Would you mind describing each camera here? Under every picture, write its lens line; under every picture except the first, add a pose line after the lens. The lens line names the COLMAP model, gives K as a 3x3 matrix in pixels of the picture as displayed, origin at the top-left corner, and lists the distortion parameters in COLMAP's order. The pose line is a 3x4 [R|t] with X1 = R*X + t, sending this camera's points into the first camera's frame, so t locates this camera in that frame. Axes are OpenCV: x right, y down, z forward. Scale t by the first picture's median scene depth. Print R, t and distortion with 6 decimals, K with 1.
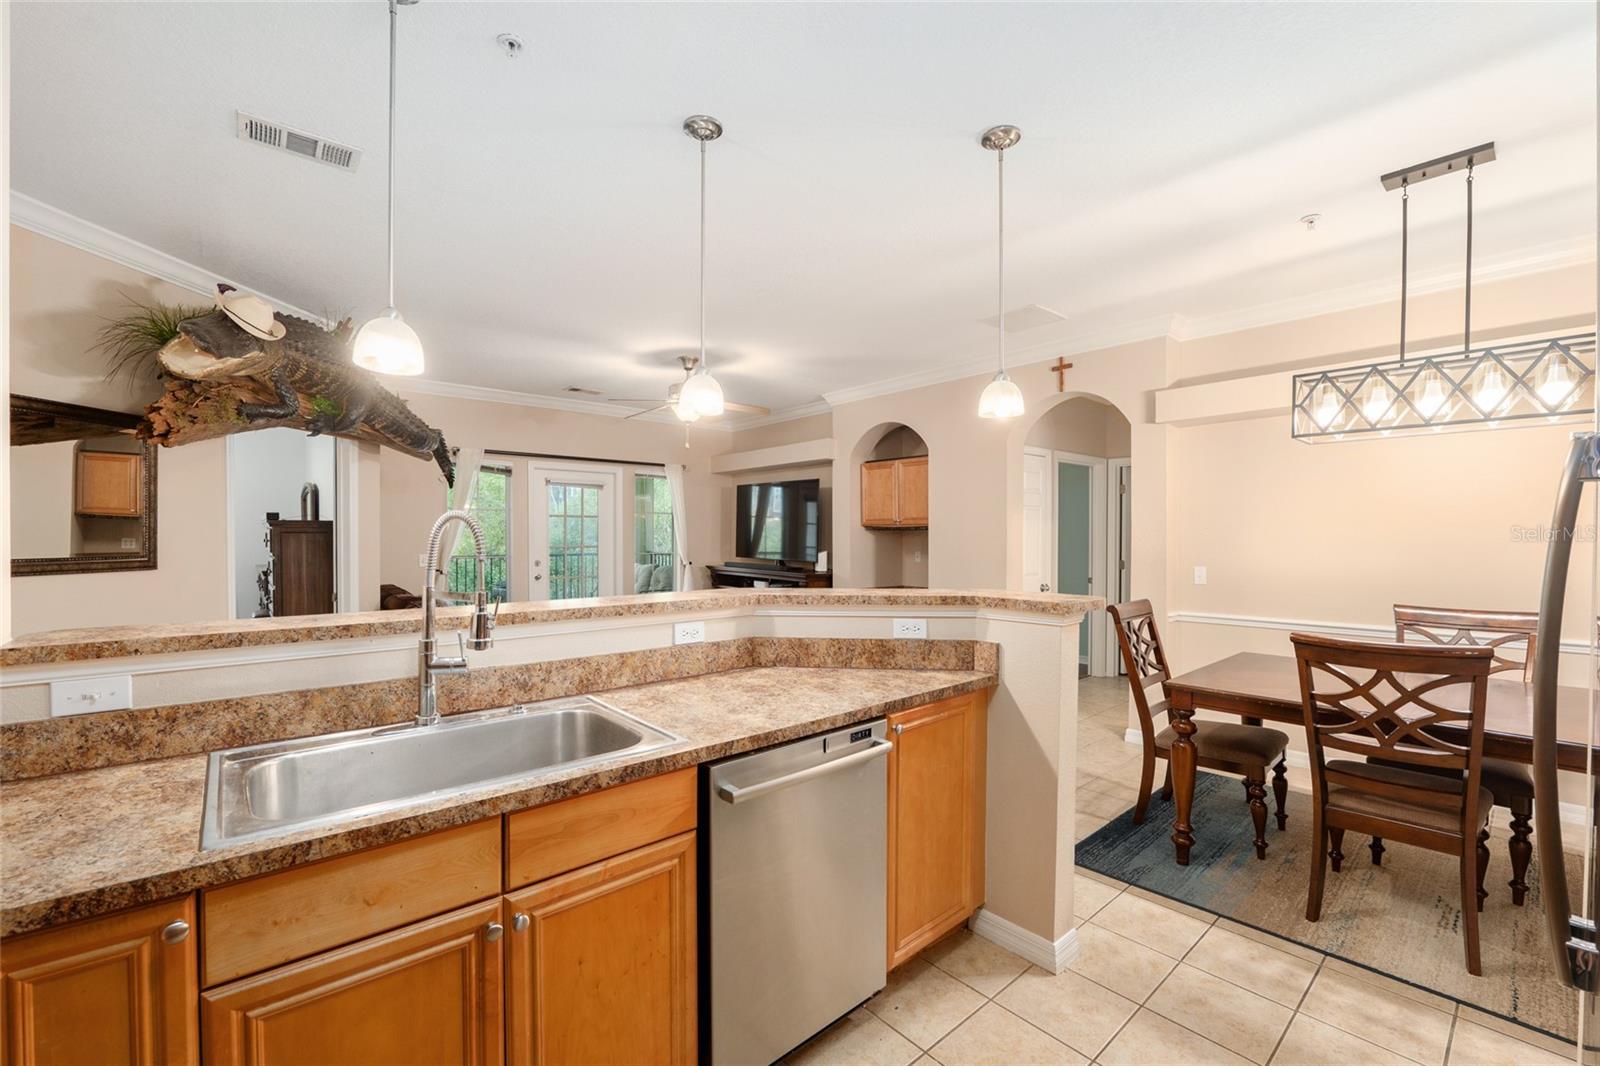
lens RADIAL K [[666.0, 0, 800.0], [0, 666.0, 533.0], [0, 0, 1]] dist [-0.002156, -0.000346]
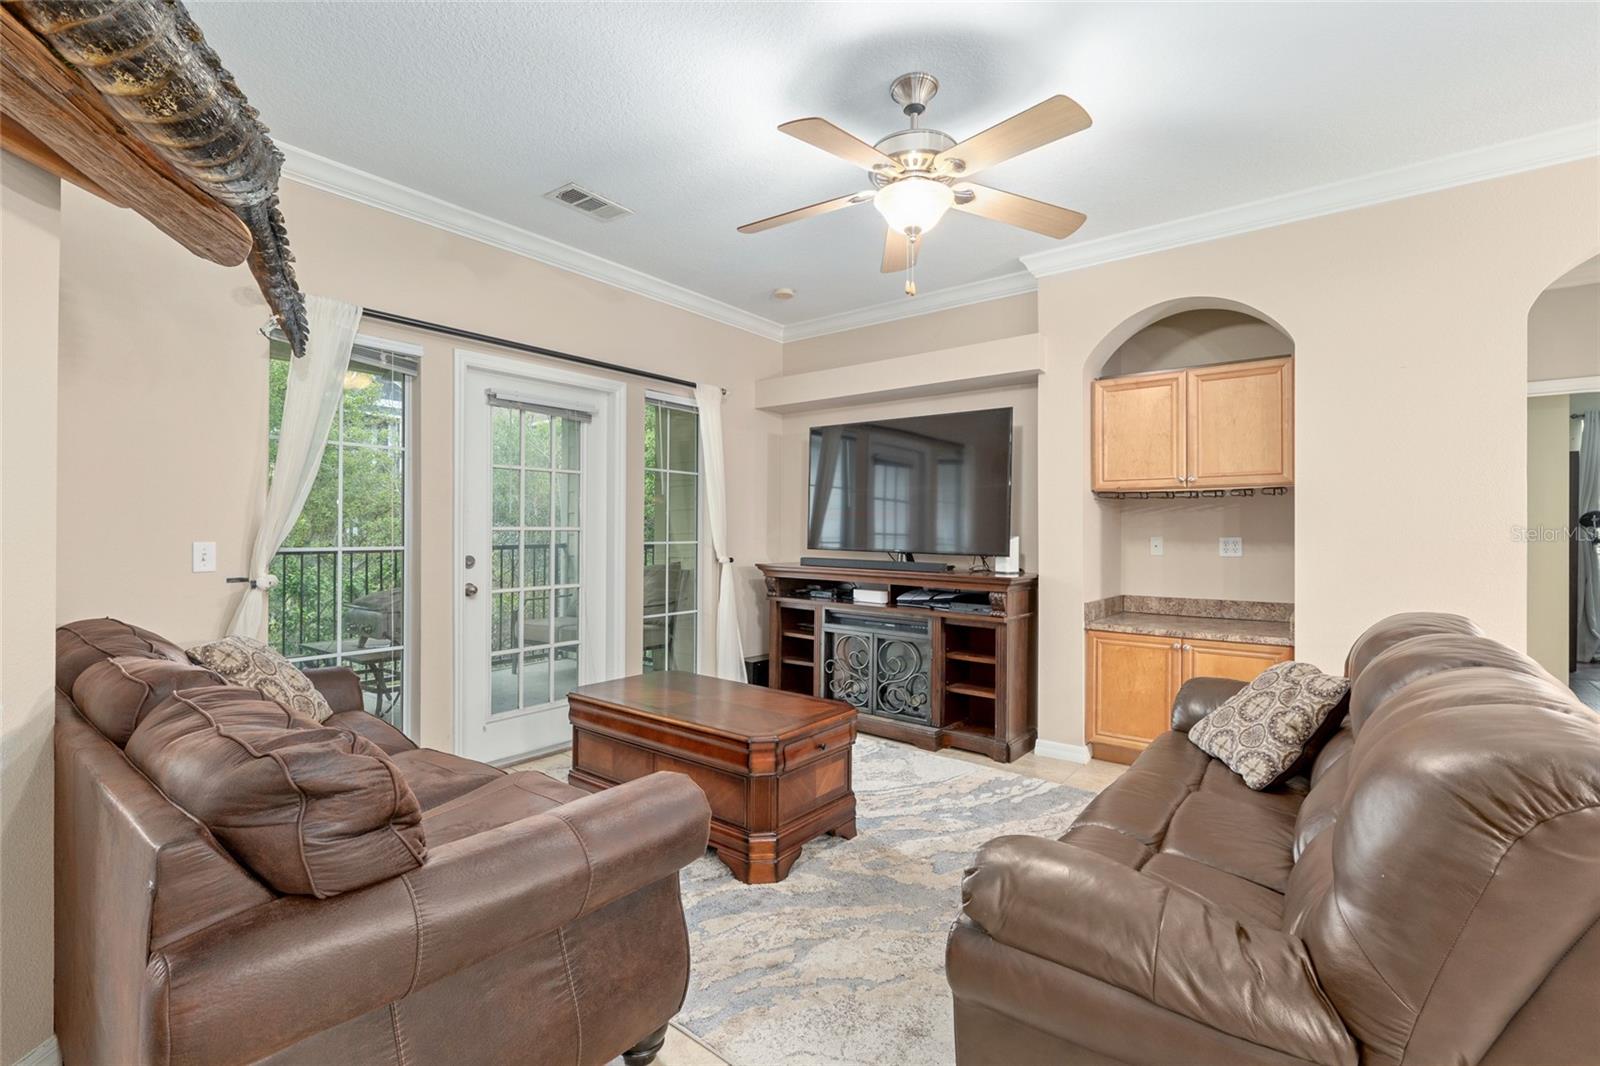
lens RADIAL K [[712.3, 0, 800.0], [0, 712.3, 533.0], [0, 0, 1]] dist [0.002036, -0.000029]
pose [[0.980808, 0.002151, 0.194963, -0.265901], [-0.003099, 0.999985, 0.004559, 0.021810], [-0.194950, -0.005075, 0.980800, 0.450672]]
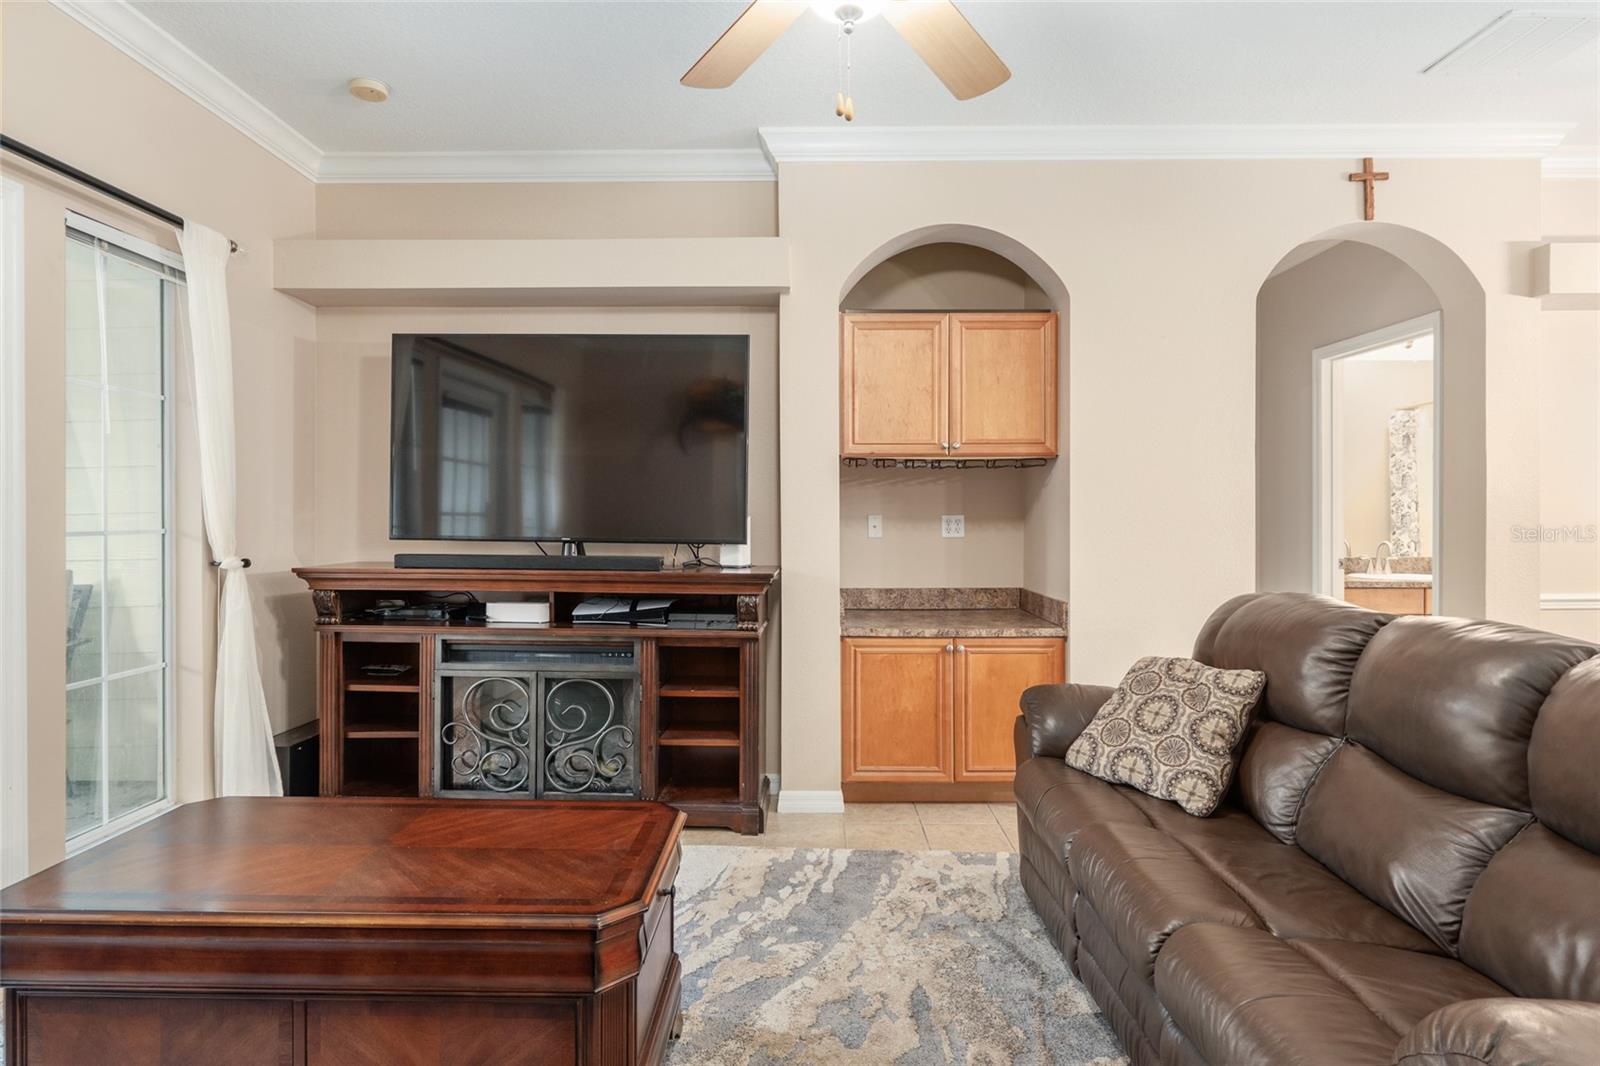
lens RADIAL K [[895.4, 0, 791.8], [0, 895.4, 517.7], [0, 0, 1]] dist [0.003790, -0.000564]
pose [[0.664840, -0.005903, 0.746963, -0.360595], [-0.001536, 0.999956, 0.009269, 0.023017], [-0.746984, -0.007310, 0.664801, 0.626918]]
